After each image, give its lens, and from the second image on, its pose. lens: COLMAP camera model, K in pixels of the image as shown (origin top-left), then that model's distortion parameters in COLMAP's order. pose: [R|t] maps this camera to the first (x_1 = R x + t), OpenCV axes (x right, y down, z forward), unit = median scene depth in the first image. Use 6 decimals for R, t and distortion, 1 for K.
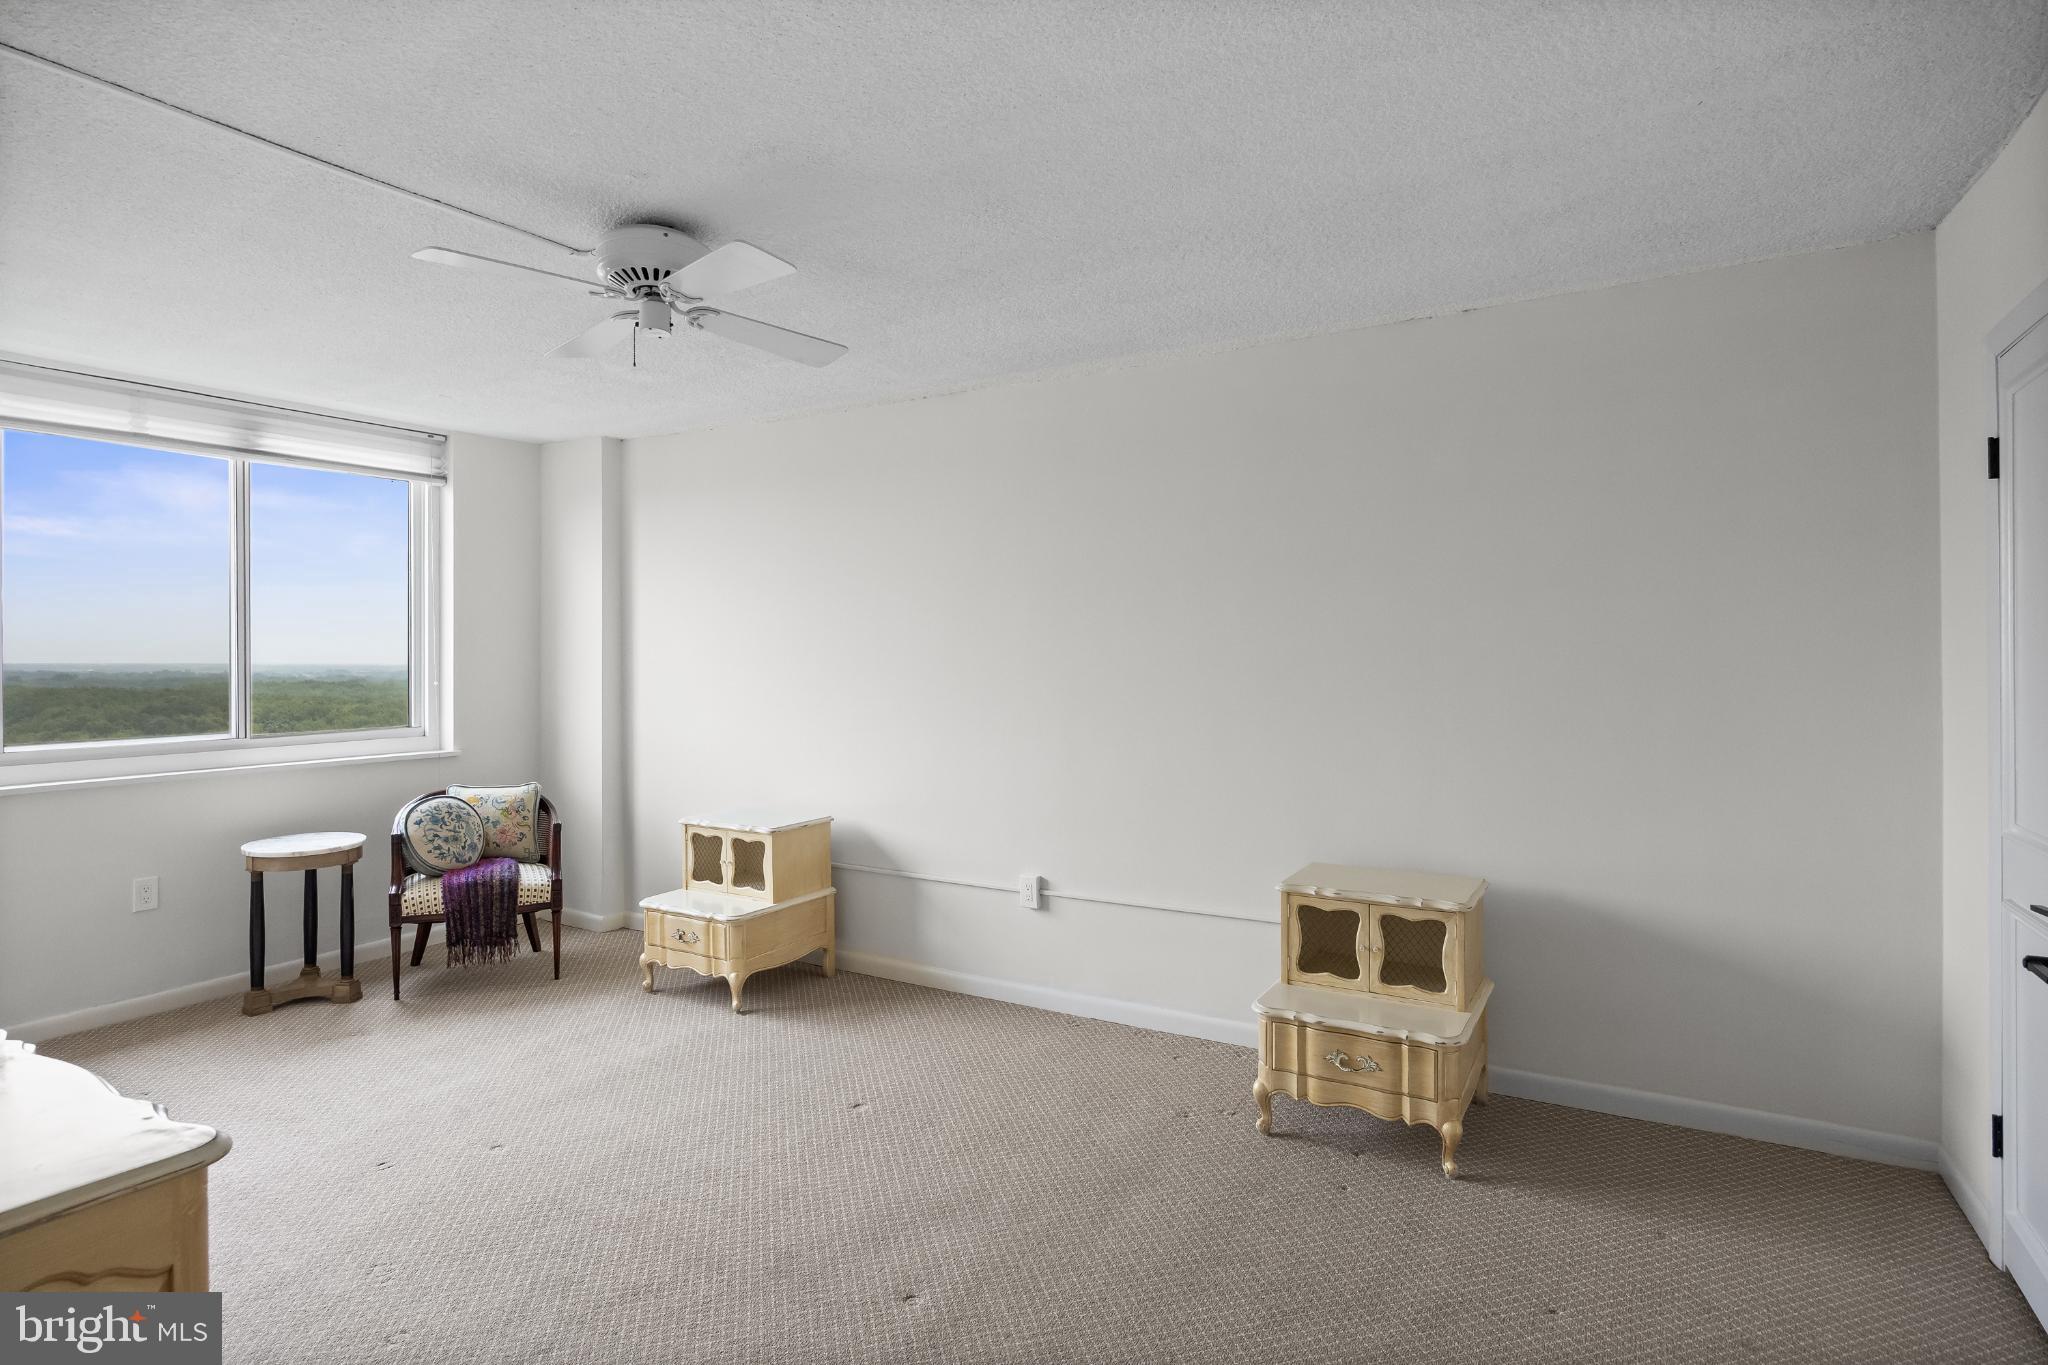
lens RADIAL K [[1119.8, 0, 1024.7], [0, 1119.8, 657.3], [0, 0, 1]] dist [-0.000942, -0.000336]
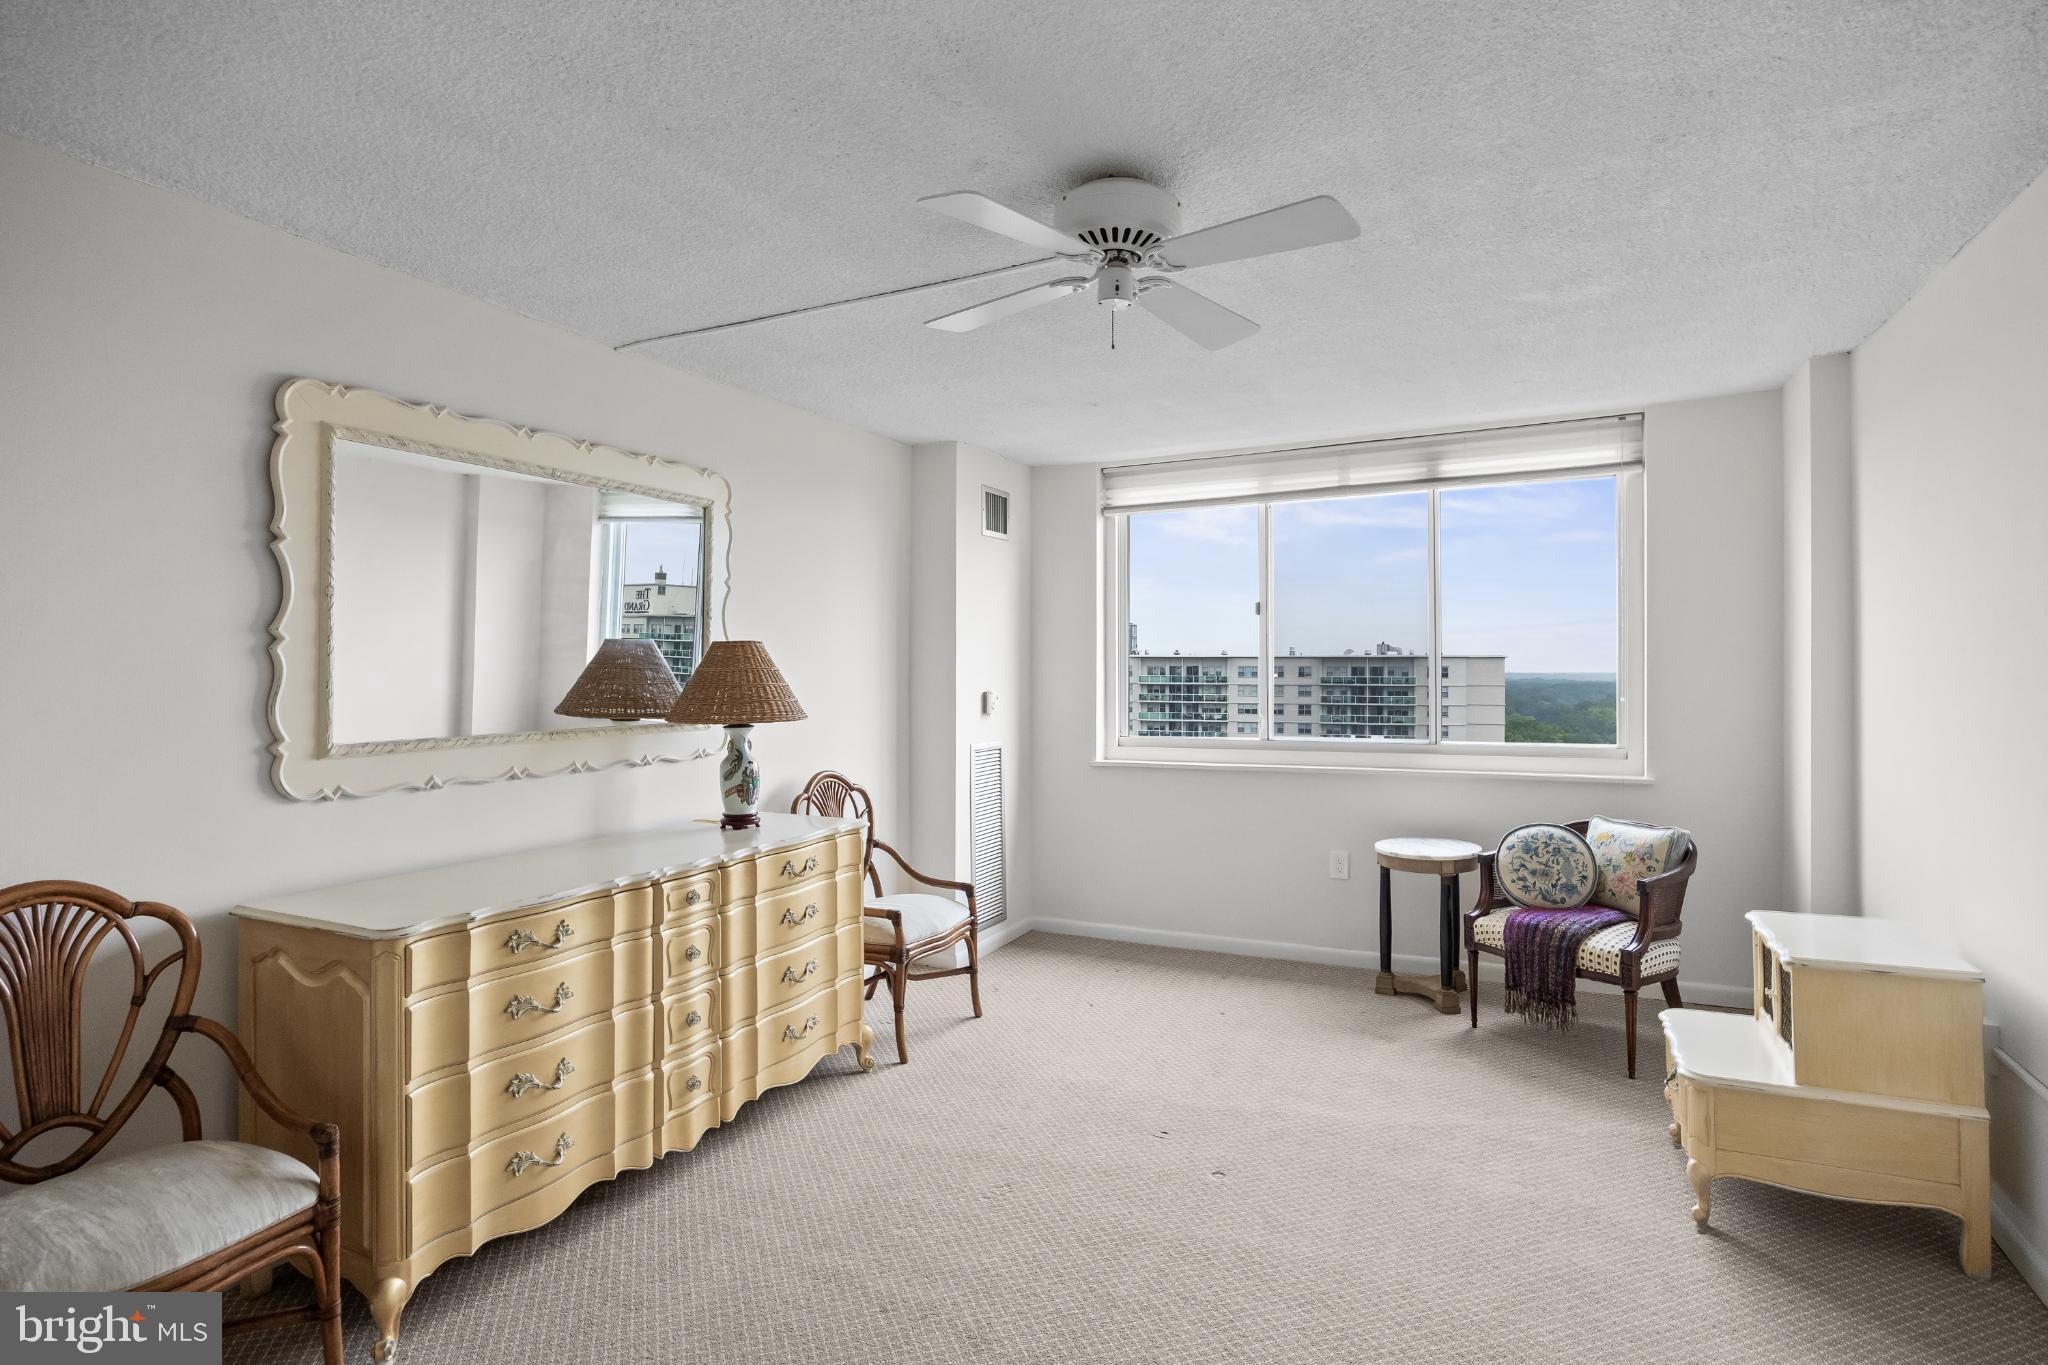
lens RADIAL K [[1046.4, 0, 1026.2], [0, 1046.4, 674.4], [0, 0, 1]] dist [-0.000149, -0.000125]
pose [[0.061252, 0.000436, -0.998122, 0.297687], [0.002102, 0.999998, 0.000566, 0.002817], [0.998120, -0.002133, 0.061251, 0.545616]]
